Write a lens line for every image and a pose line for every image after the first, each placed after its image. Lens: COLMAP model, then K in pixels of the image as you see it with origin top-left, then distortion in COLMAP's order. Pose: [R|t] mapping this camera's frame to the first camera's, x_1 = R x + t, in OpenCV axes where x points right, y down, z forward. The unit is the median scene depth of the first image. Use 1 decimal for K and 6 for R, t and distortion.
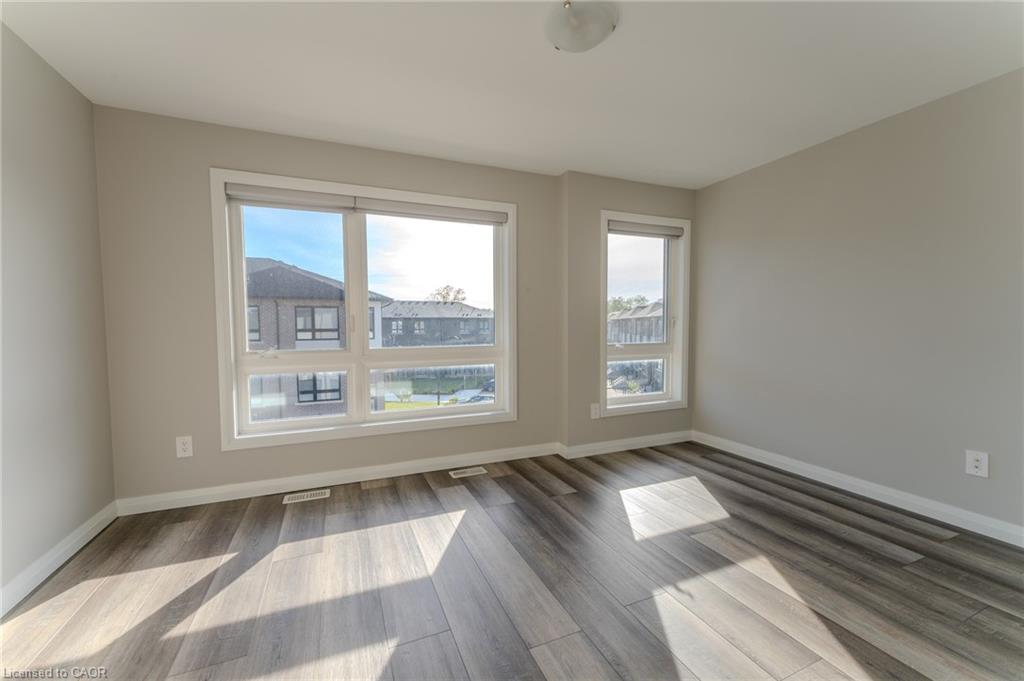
lens RADIAL K [[416.8, 0, 508.2], [0, 416.8, 345.7], [0, 0, 1]] dist [-0.000730, -0.000192]
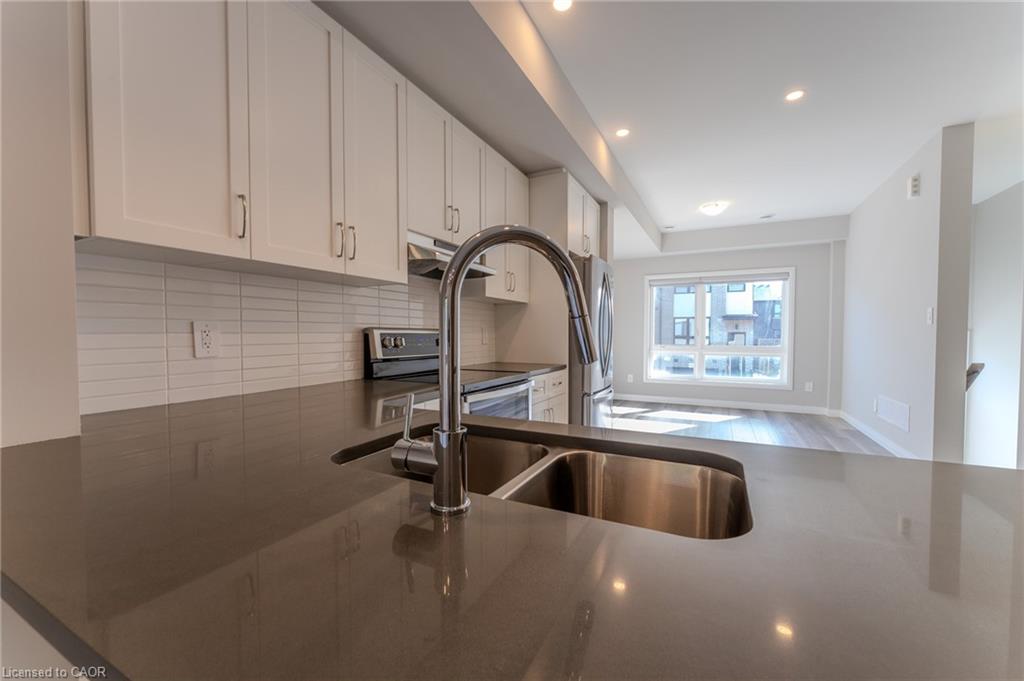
lens RADIAL K [[416.8, 0, 510.5], [0, 416.8, 337.0], [0, 0, 1]] dist [-0.000730, -0.000192]
pose [[0.662916, 0.018138, -0.748474, 0.702761], [-0.047108, 0.998736, -0.017520, 0.056003], [0.747211, 0.046874, 0.662932, -1.353946]]
